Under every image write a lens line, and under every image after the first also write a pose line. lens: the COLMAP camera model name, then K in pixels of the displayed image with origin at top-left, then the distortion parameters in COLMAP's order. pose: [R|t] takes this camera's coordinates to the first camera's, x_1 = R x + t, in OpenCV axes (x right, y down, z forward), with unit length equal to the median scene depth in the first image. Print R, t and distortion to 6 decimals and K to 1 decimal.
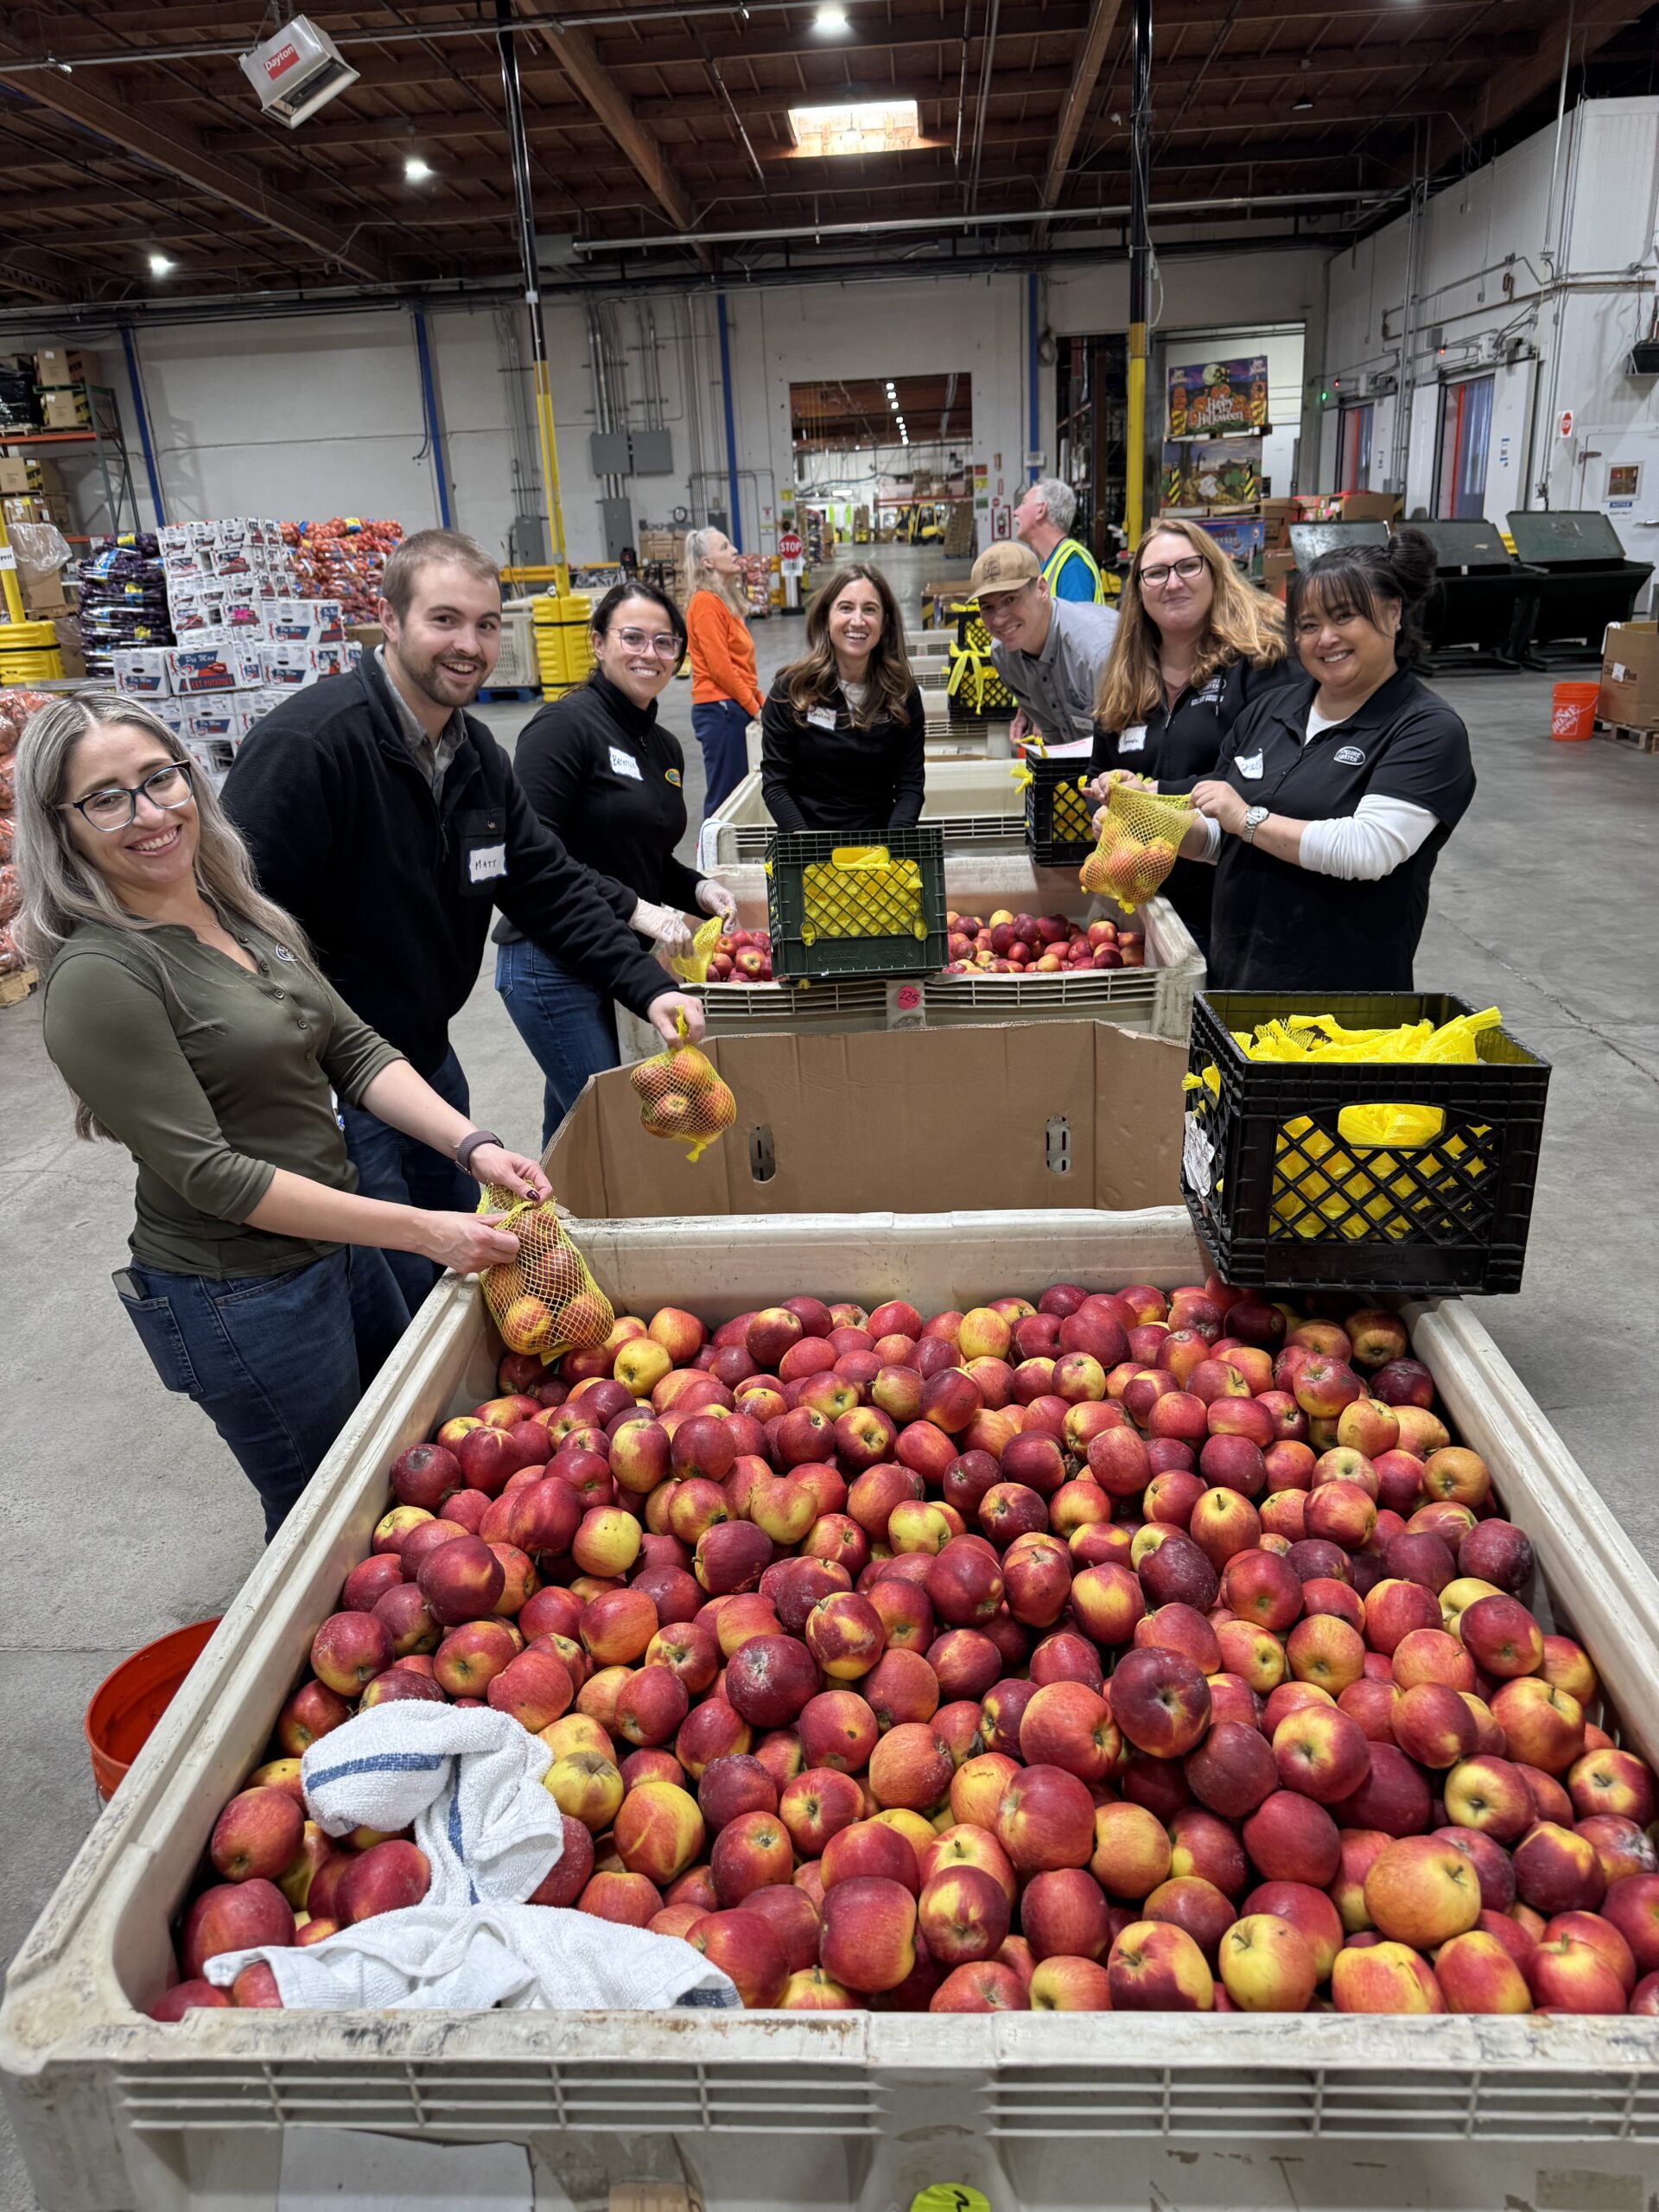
lens RADIAL K [[1615.8, 0, 838.9], [0, 1615.8, 1092.0], [0, 0, 1]] dist [0.005199, -0.004285]
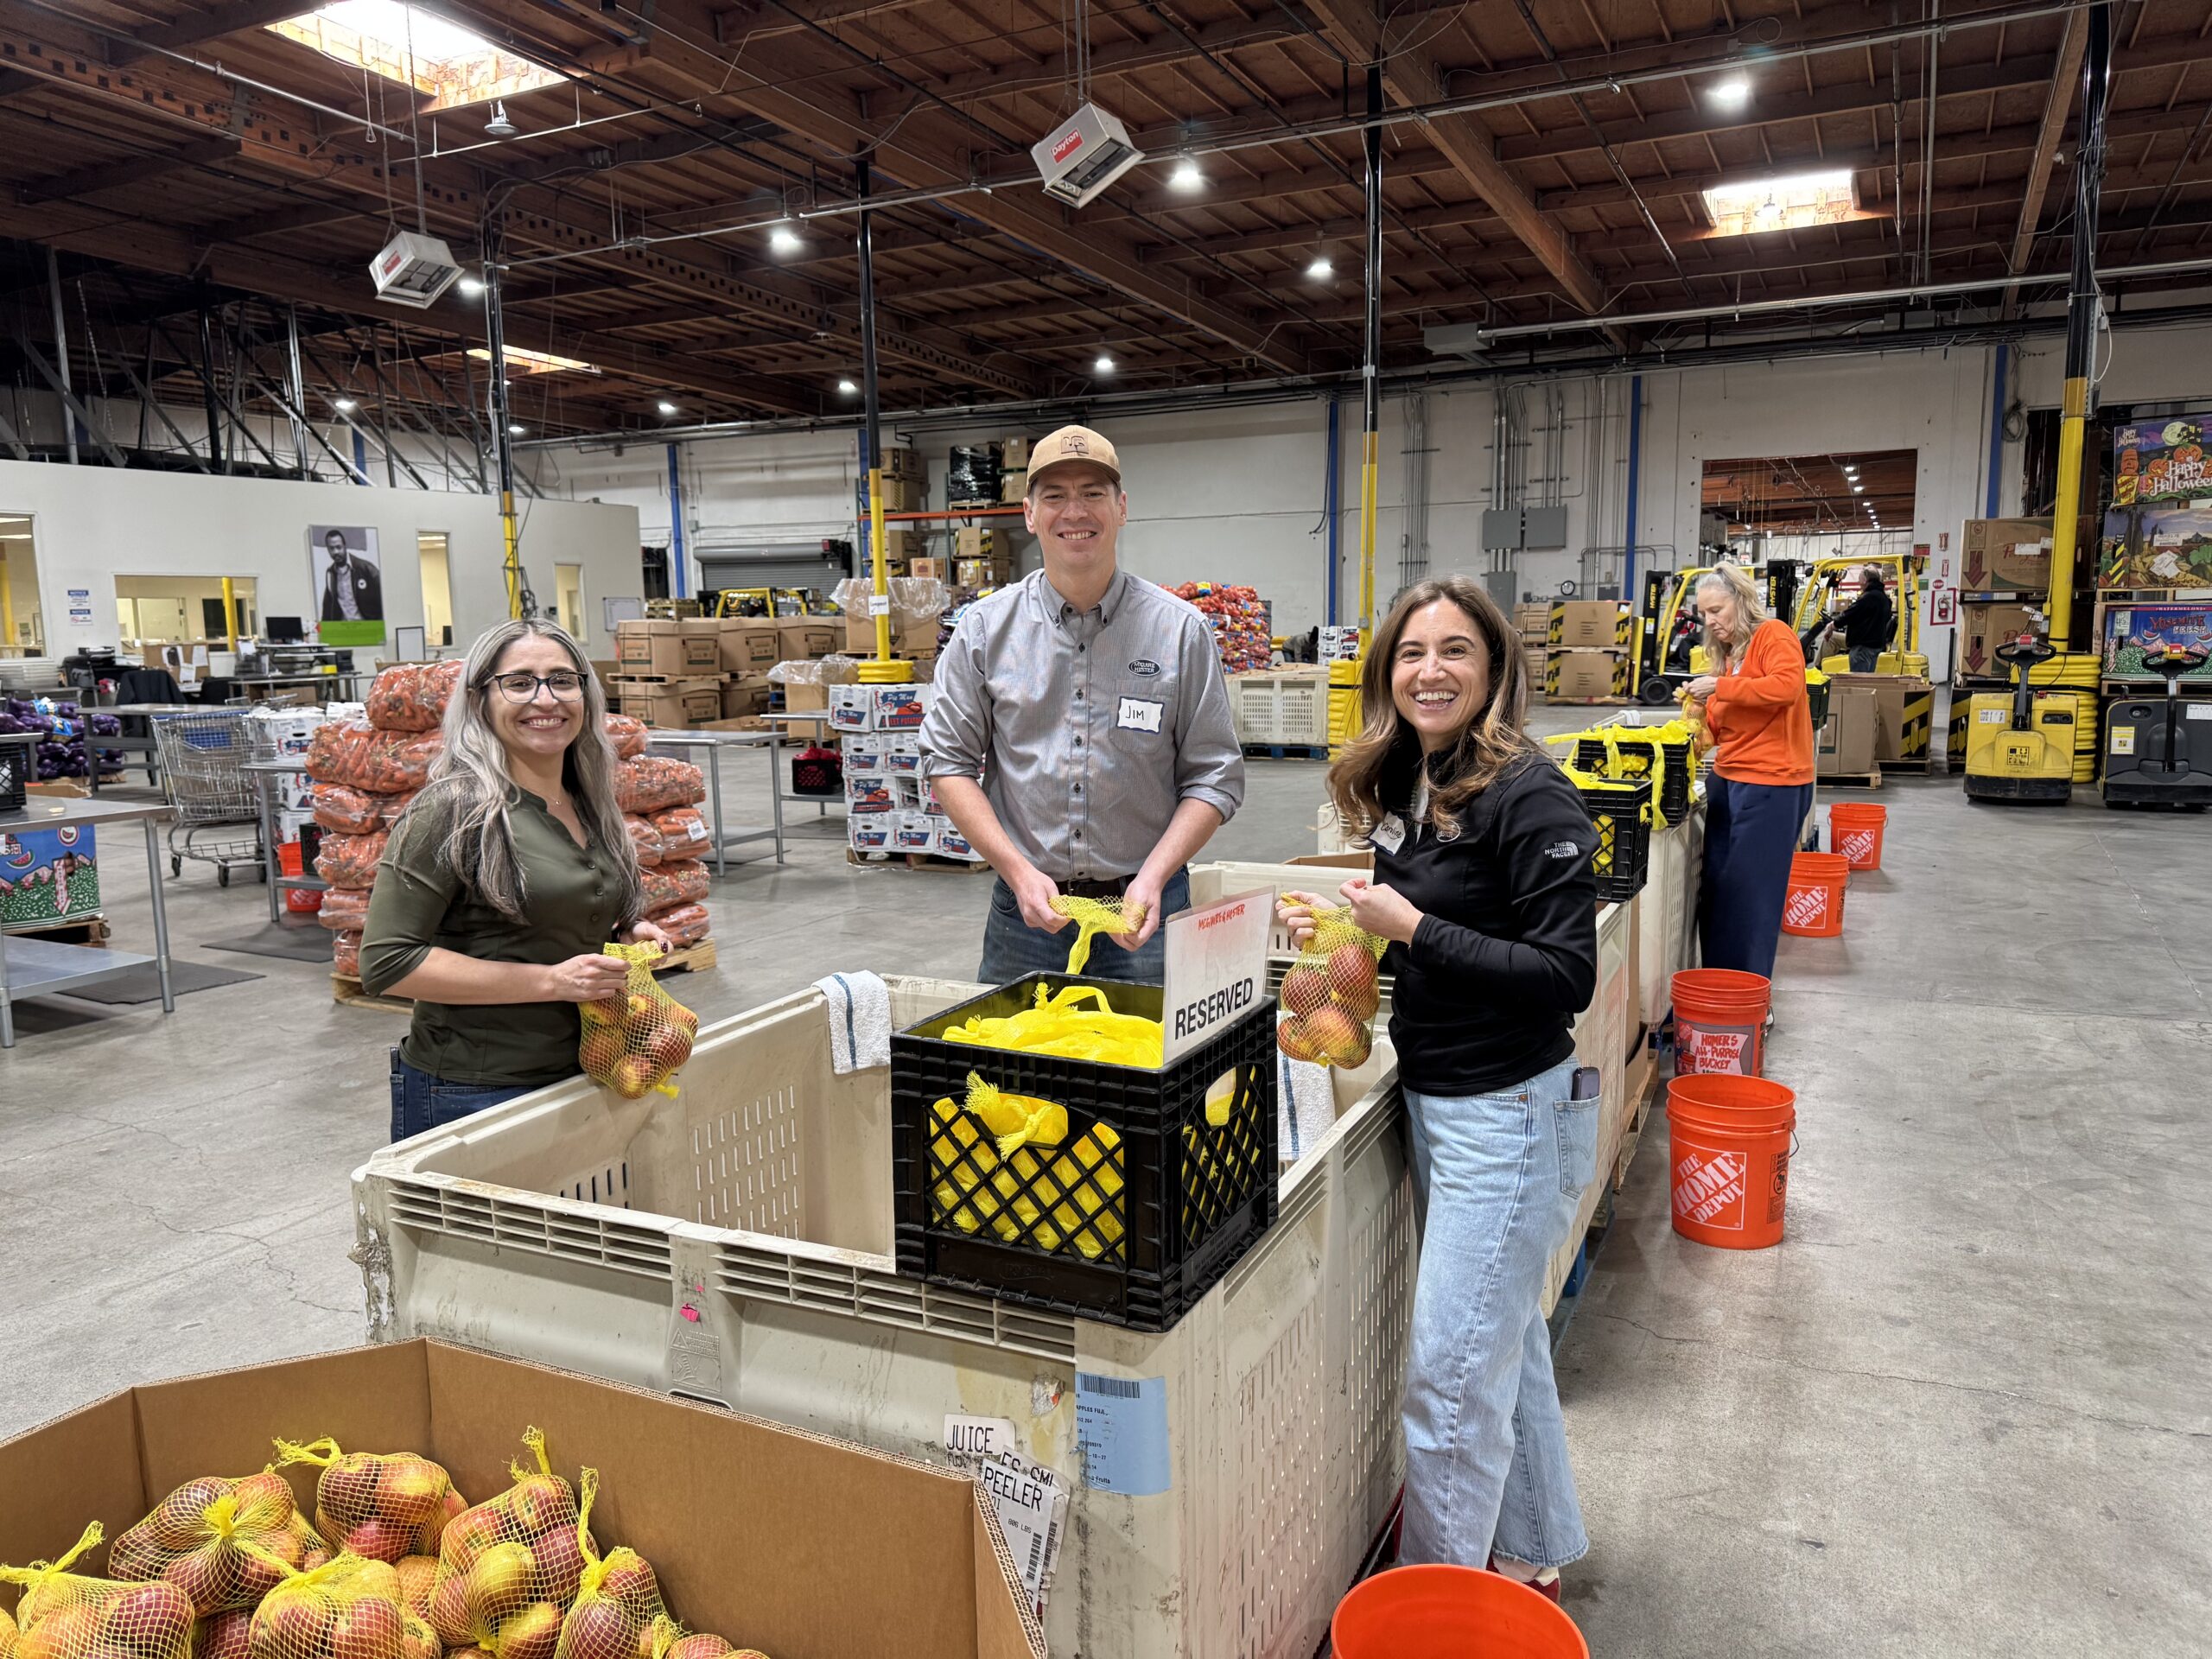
lens RADIAL K [[1590.0, 0, 1106.0], [0, 1590.0, 829.5], [0, 0, 1]] dist [0.087614, -0.113045]
pose [[0.916468, 0.087081, -0.390517, 0.048019], [-0.161206, 0.973666, -0.161203, -0.020279], [0.366196, 0.210691, 0.906372, 0.069365]]
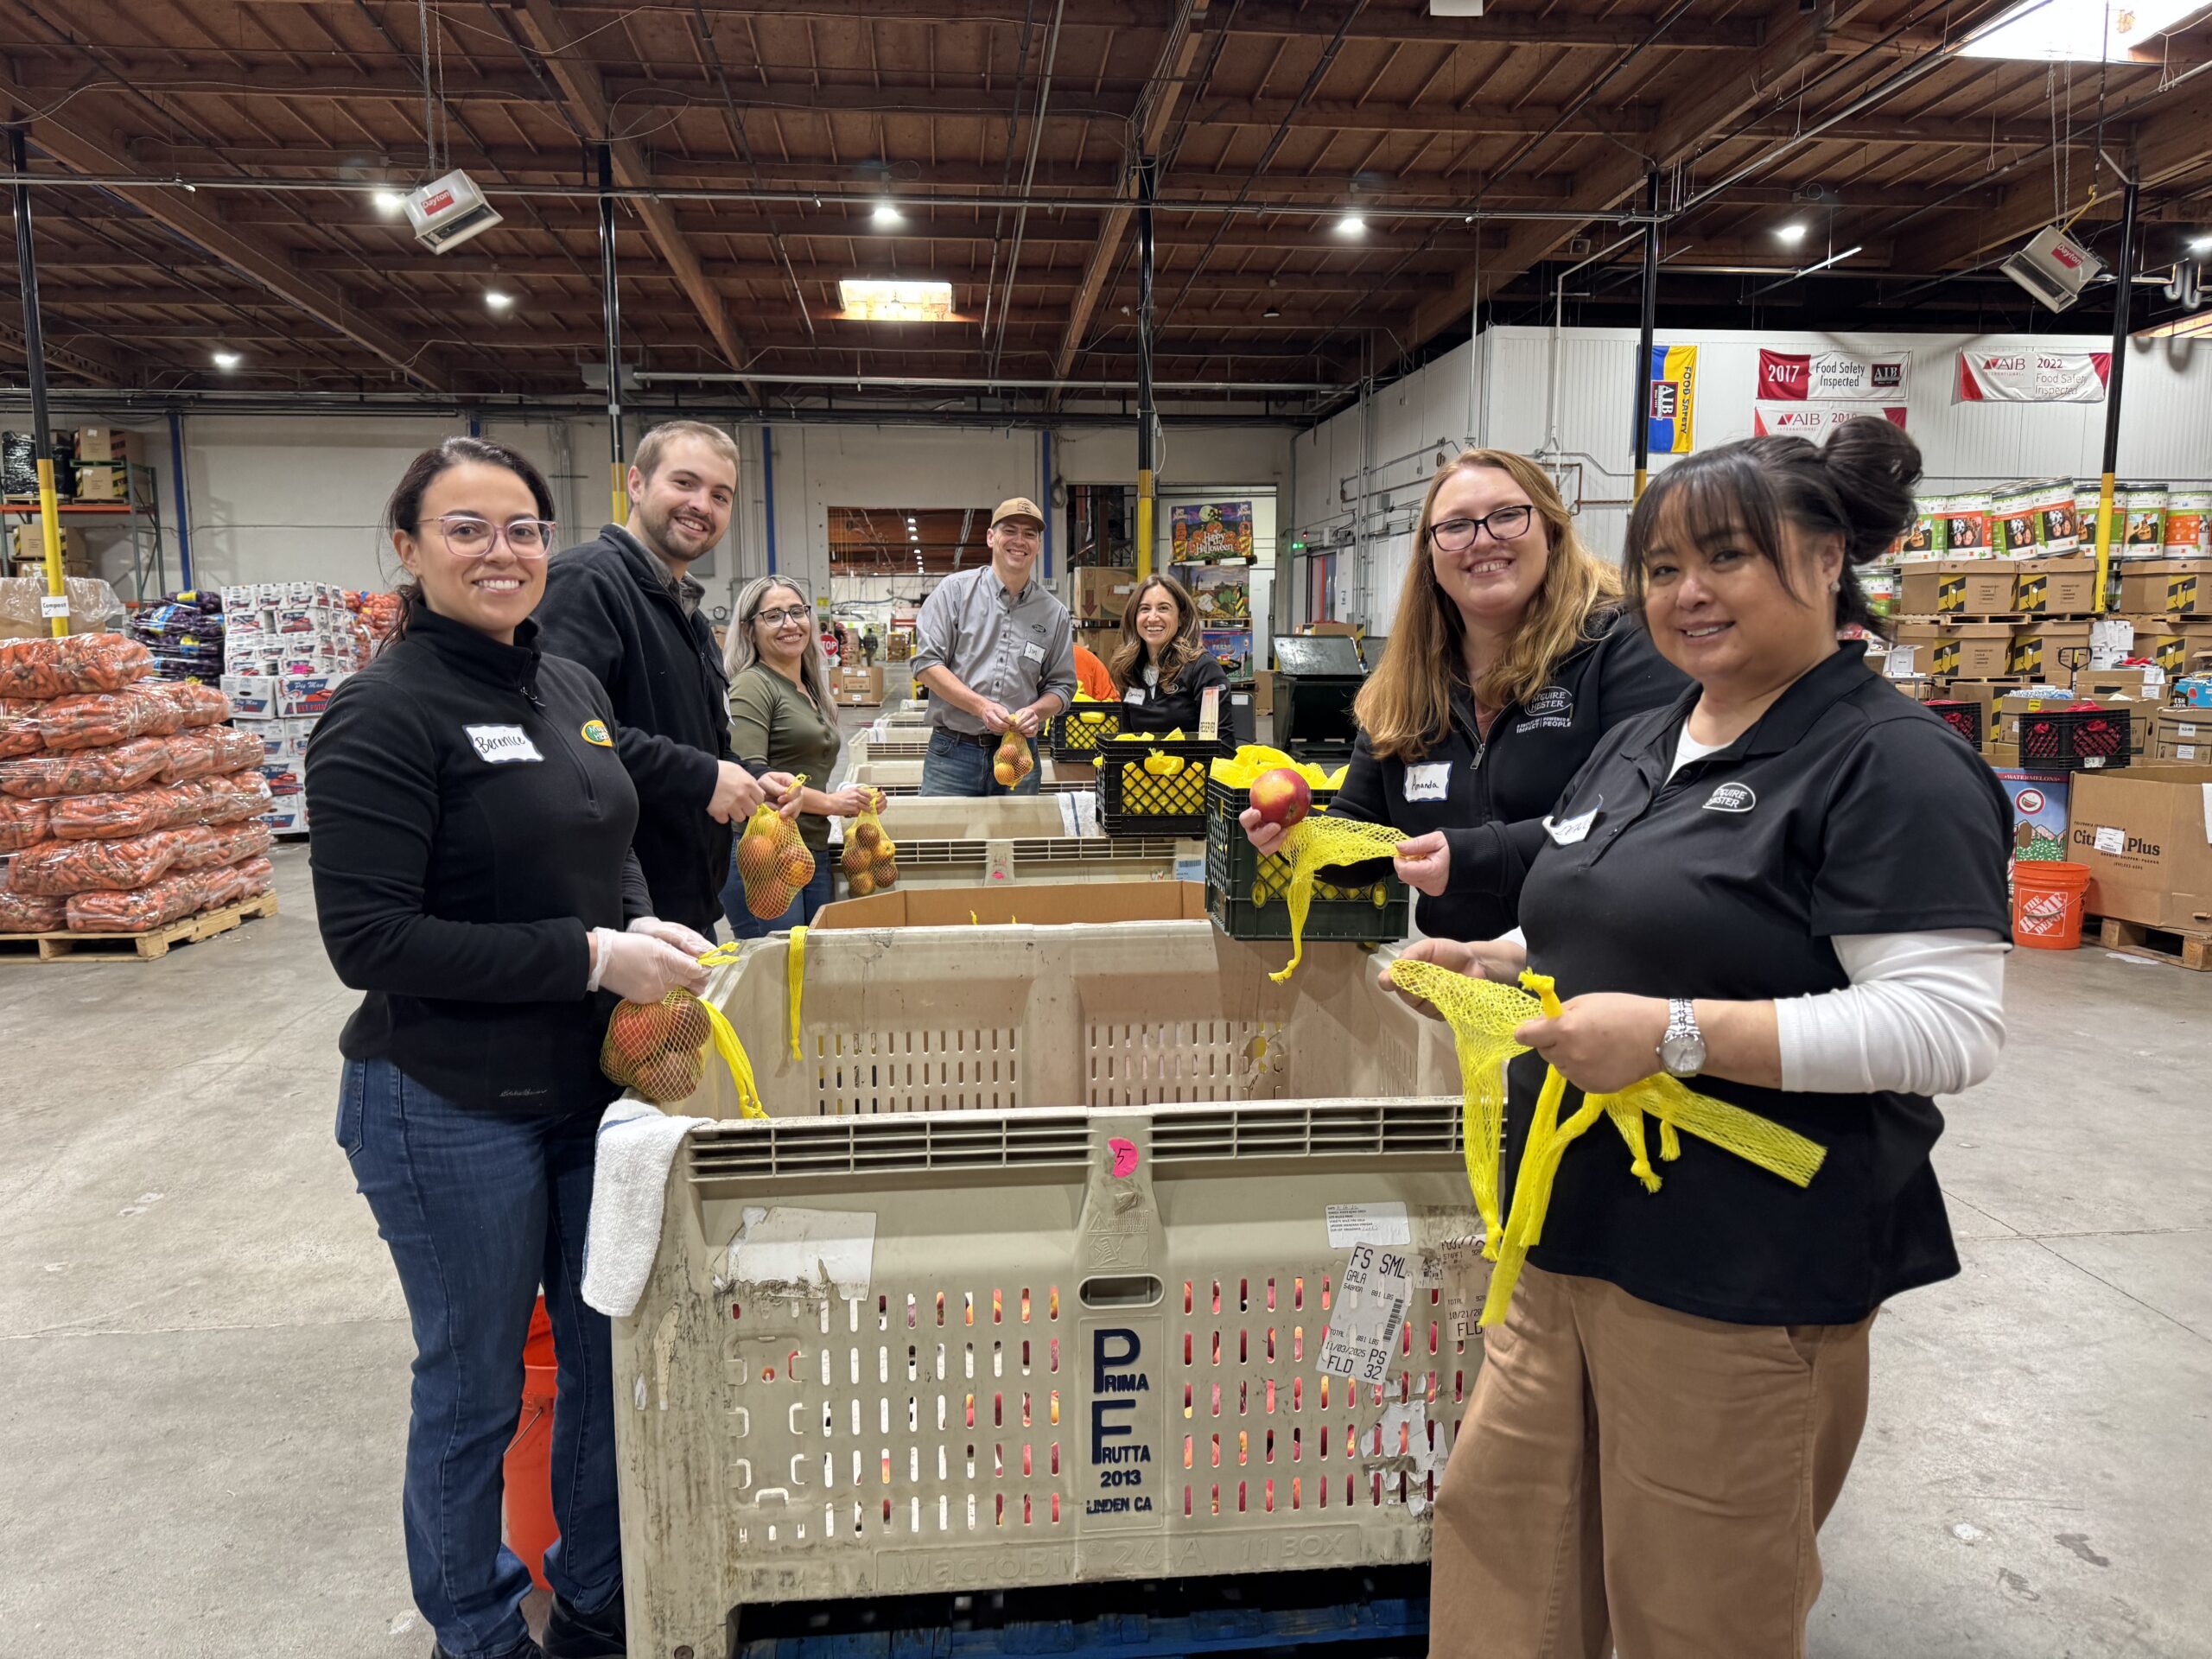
lens RADIAL K [[1590.0, 0, 1106.0], [0, 1590.0, 829.5], [0, 0, 1]] dist [0.087614, -0.113045]
pose [[0.986197, 0.028354, 0.163133, -0.018757], [0.009025, 0.974560, -0.223944, 0.030821], [-0.165333, 0.222326, 0.960852, -0.043462]]
